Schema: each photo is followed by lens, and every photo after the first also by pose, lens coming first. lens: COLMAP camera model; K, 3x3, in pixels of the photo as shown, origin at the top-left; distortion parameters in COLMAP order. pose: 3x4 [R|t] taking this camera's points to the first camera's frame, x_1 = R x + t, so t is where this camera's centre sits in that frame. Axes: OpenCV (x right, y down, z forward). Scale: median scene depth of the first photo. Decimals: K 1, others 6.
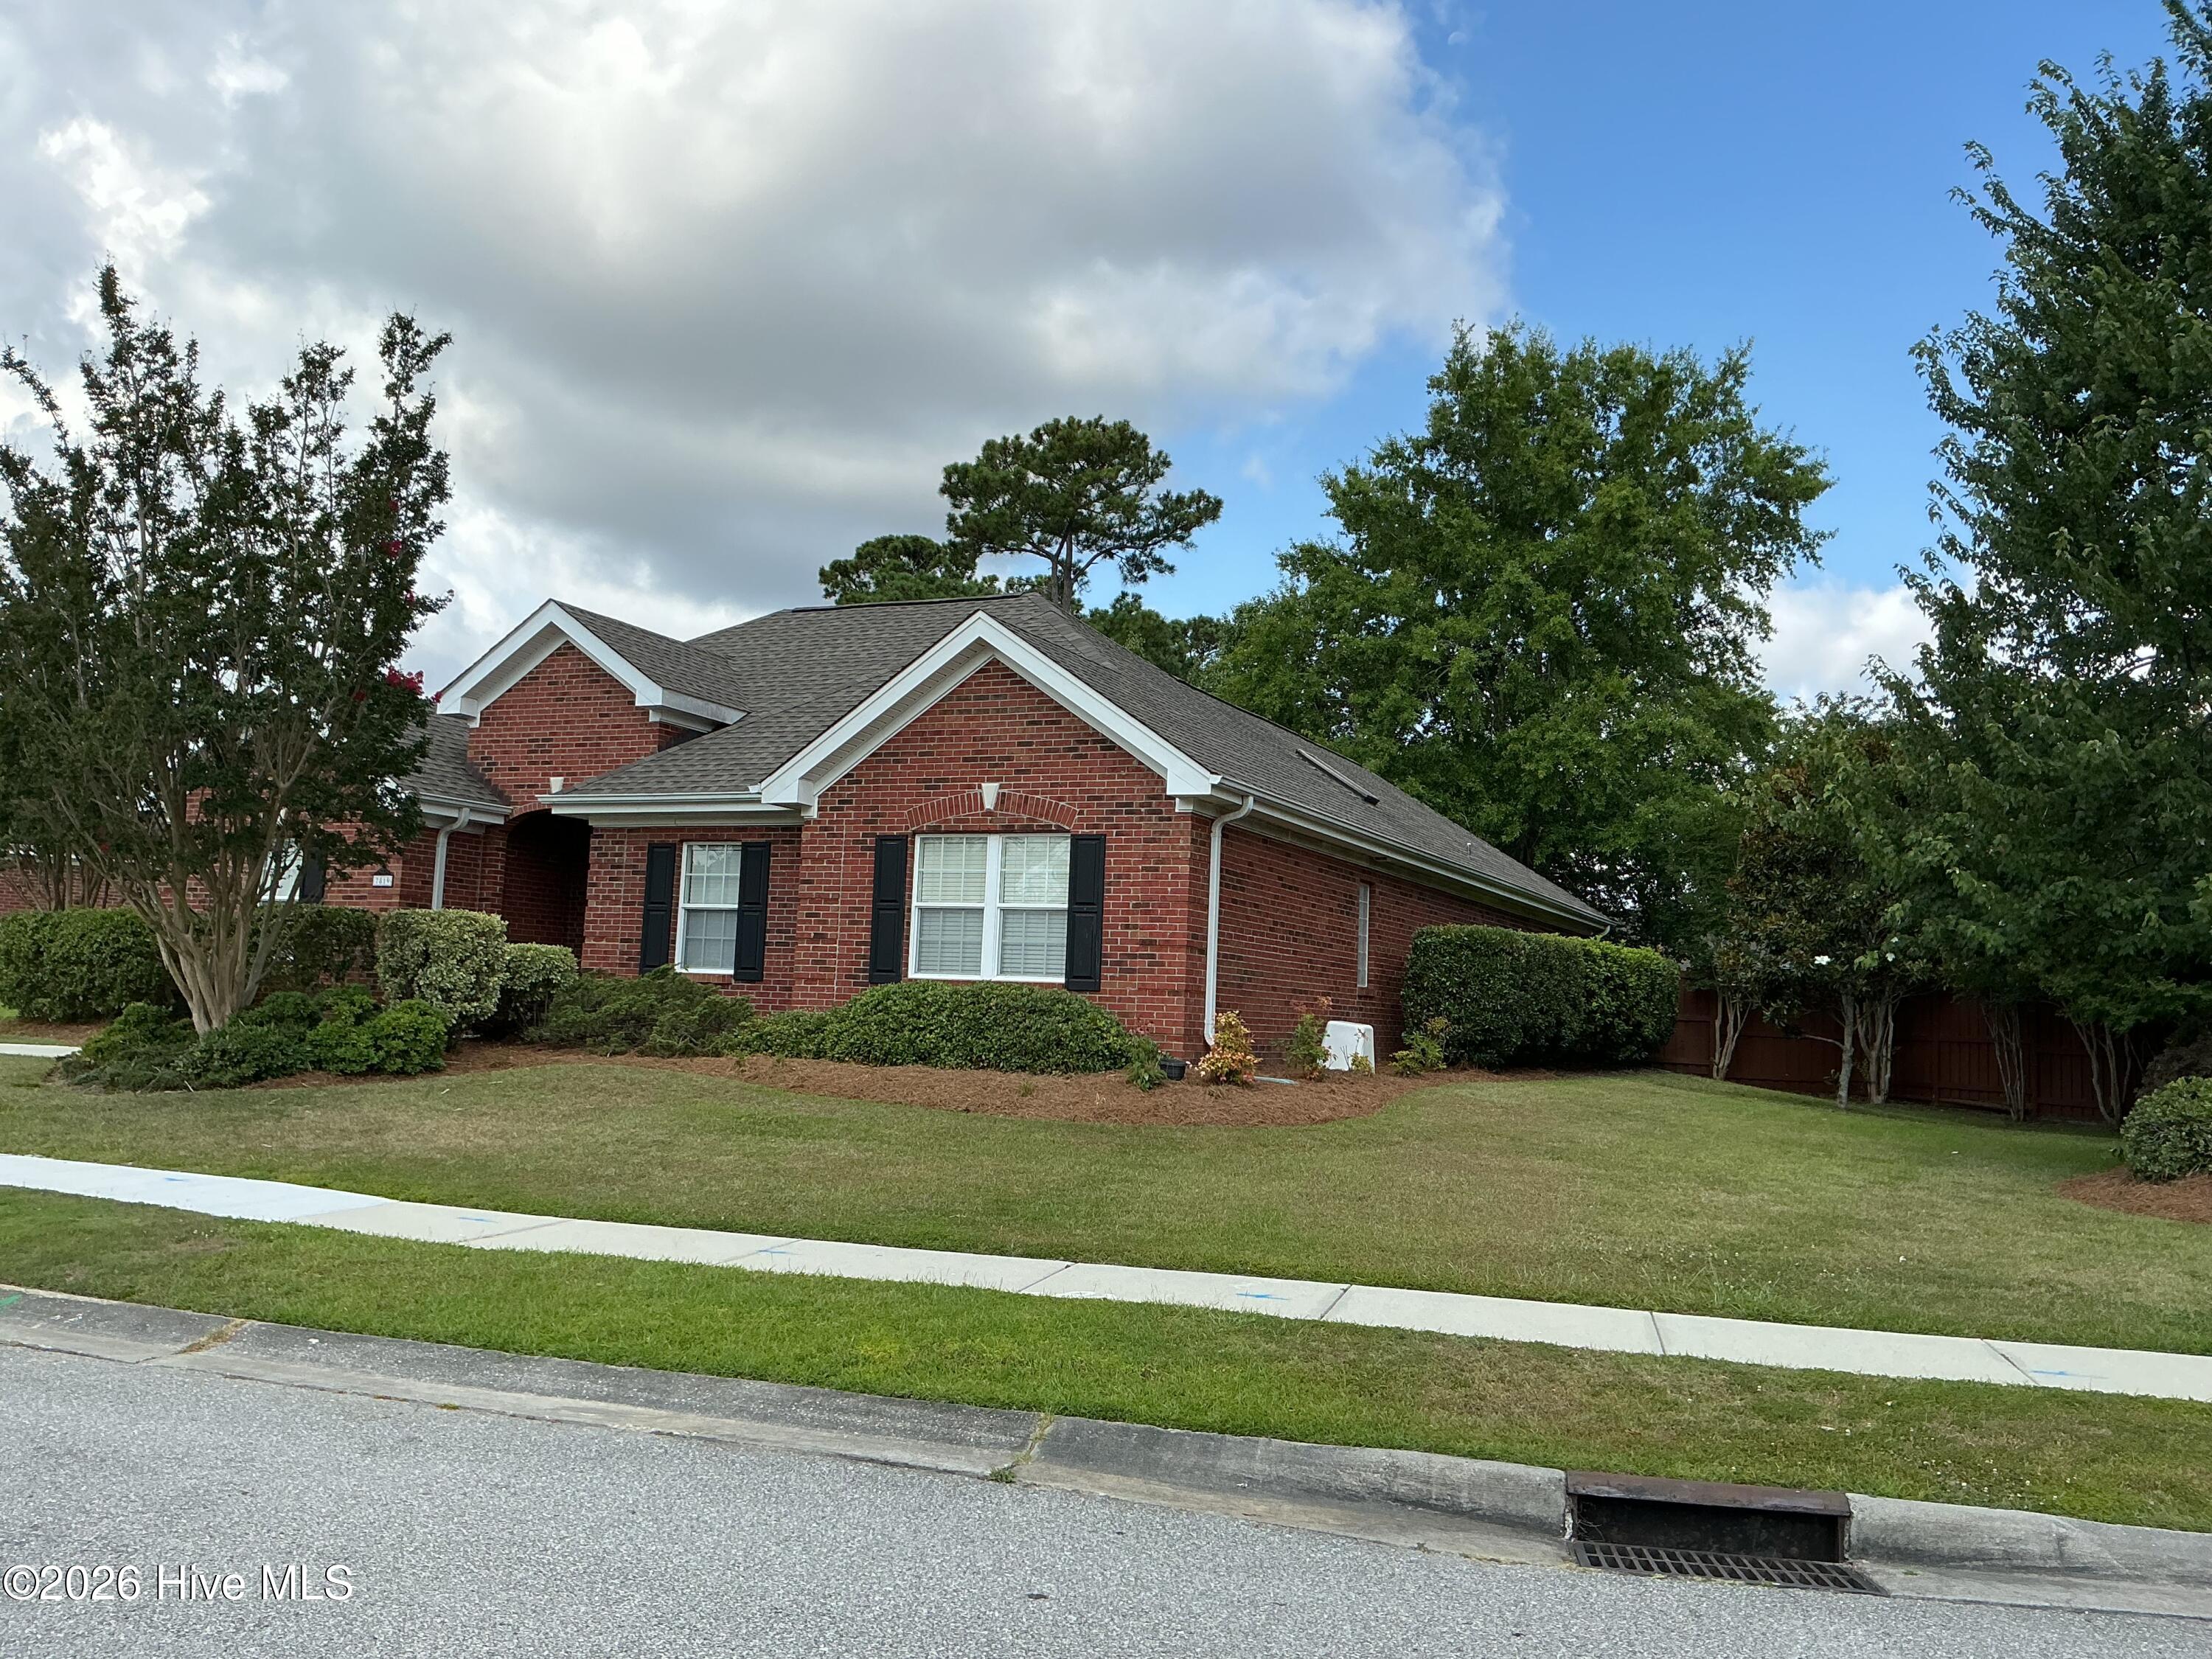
lens RADIAL K [[1841.0, 0, 1106.0], [0, 1841.0, 829.5], [0, 0, 1]] dist [0.149724, -0.293868]
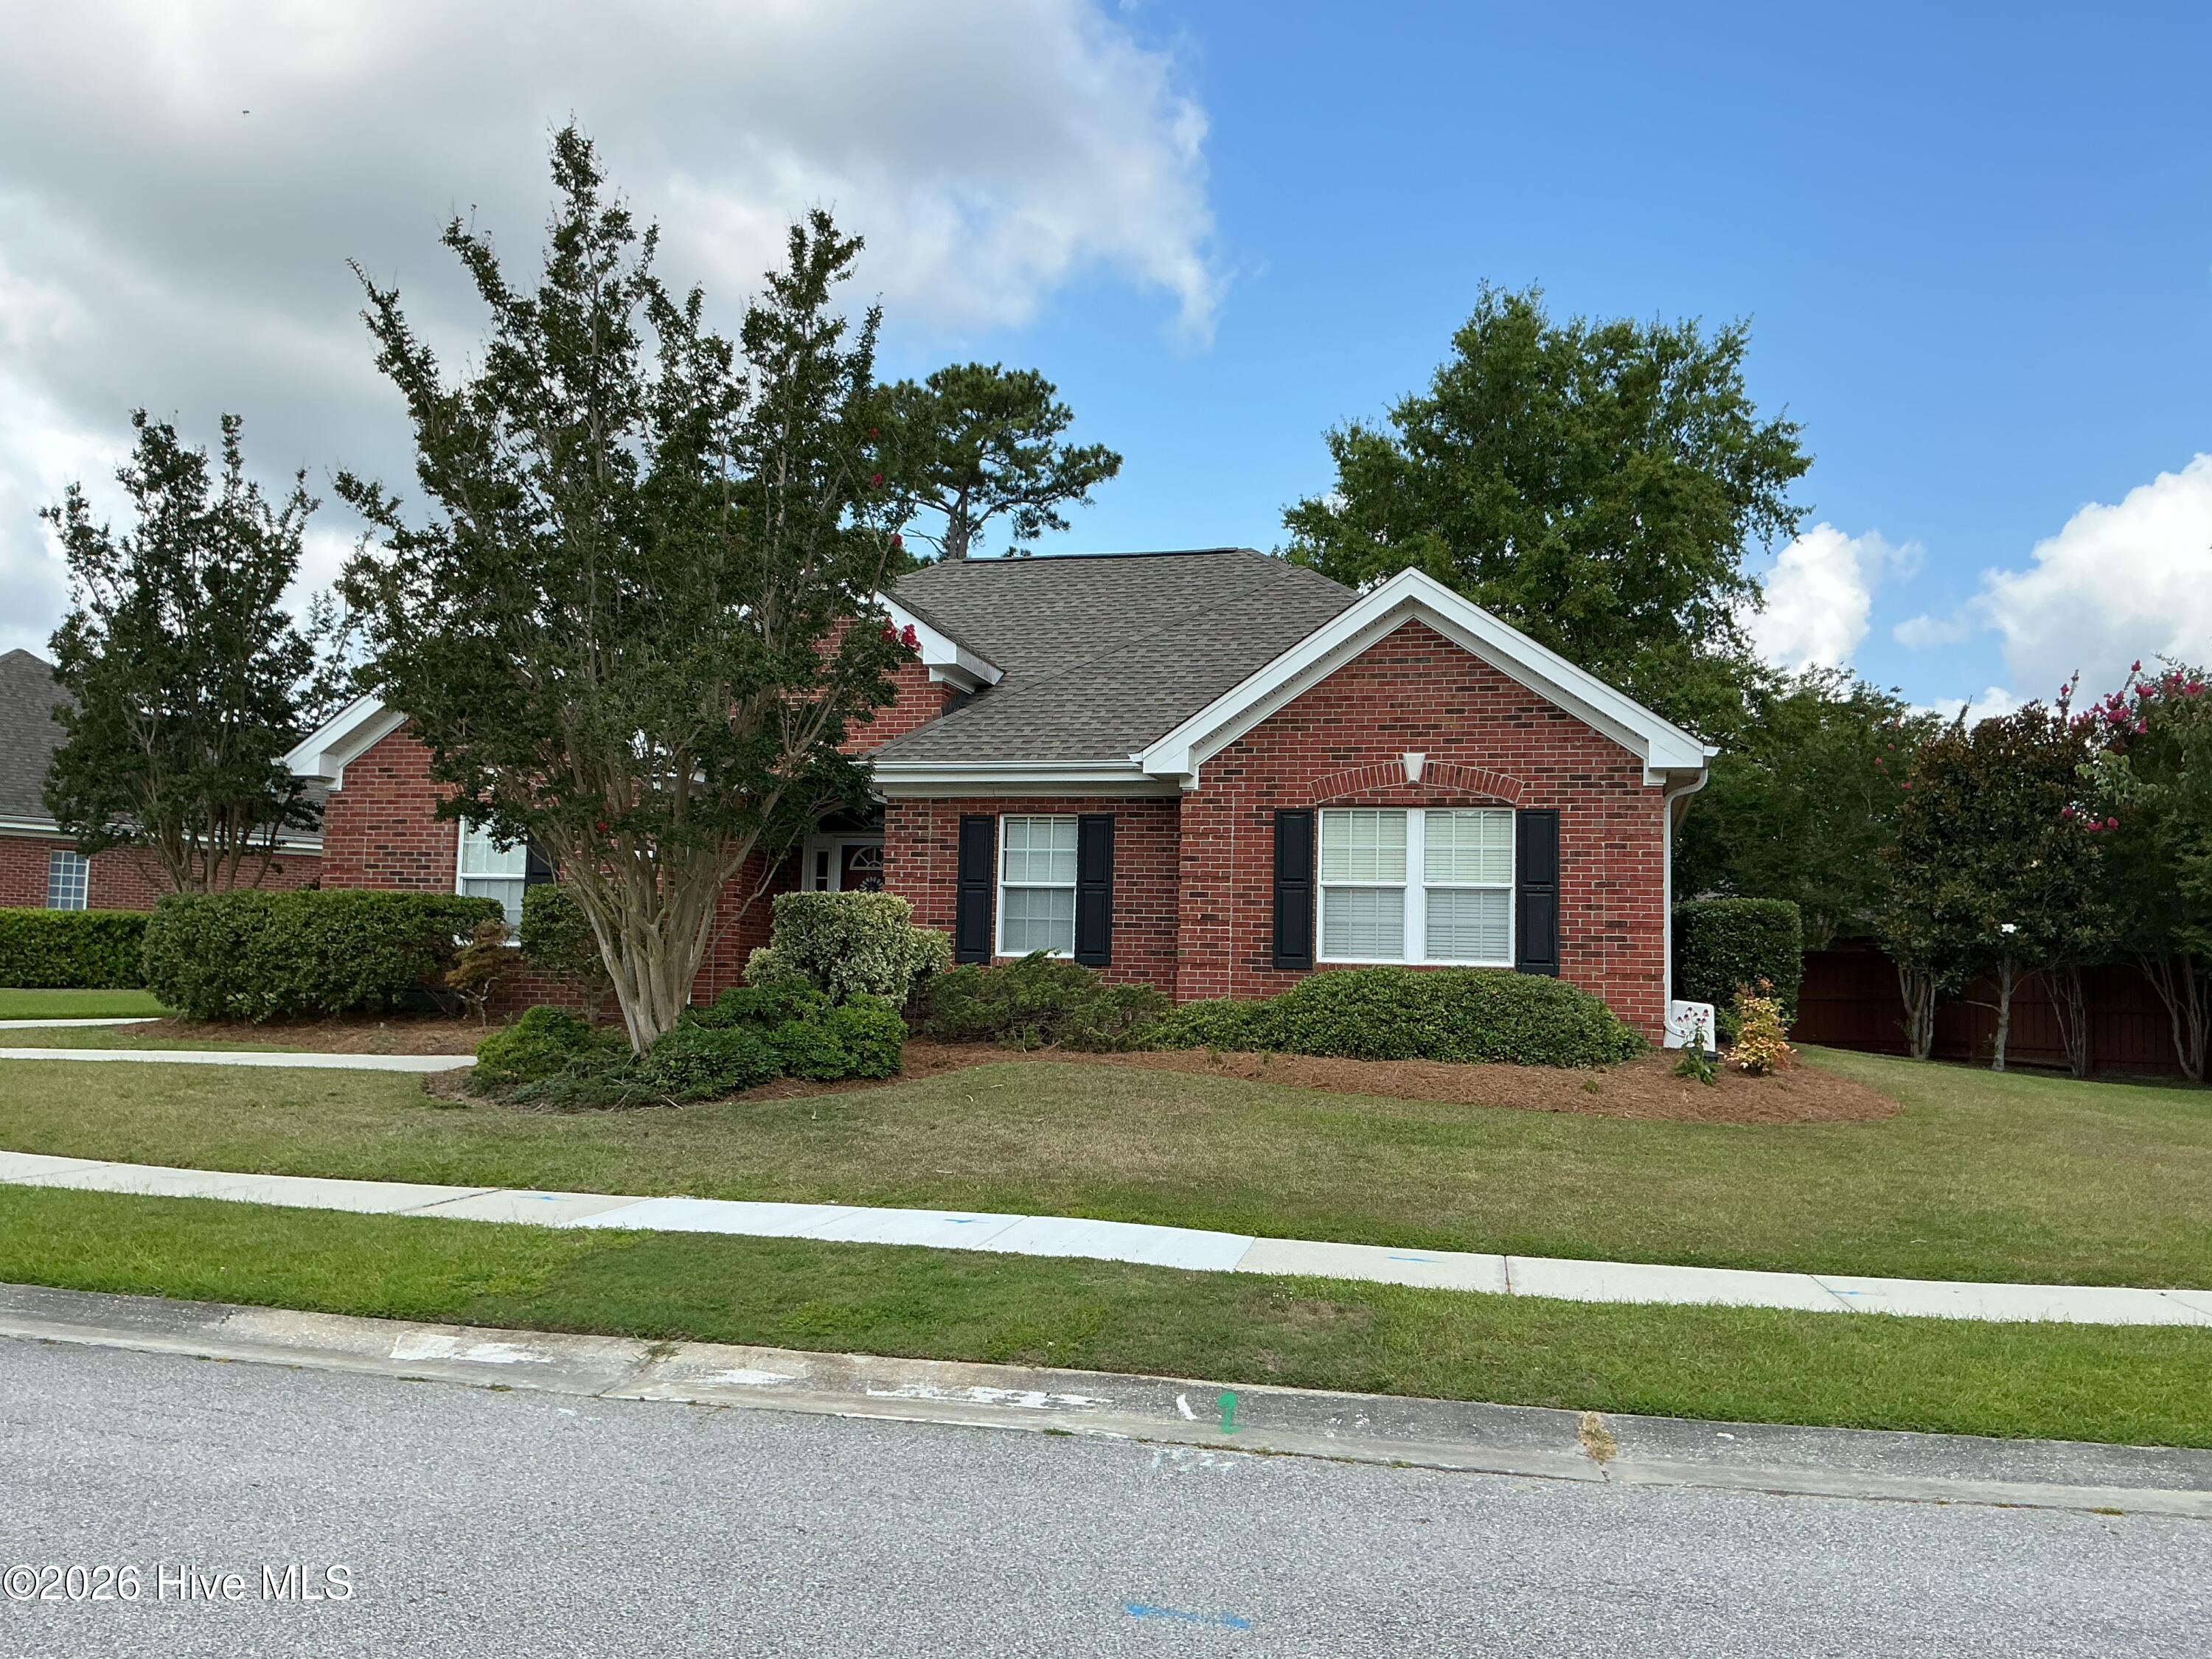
lens RADIAL K [[1844.7, 0, 1091.7], [0, 1844.7, 822.7], [0, 0, 1]] dist [0.155705, -0.324049]
pose [[0.983646, 0.000431, 0.180111, -0.359957], [-0.003750, 0.999829, 0.018088, -0.005828], [-0.180072, -0.018468, 0.983480, 0.098477]]
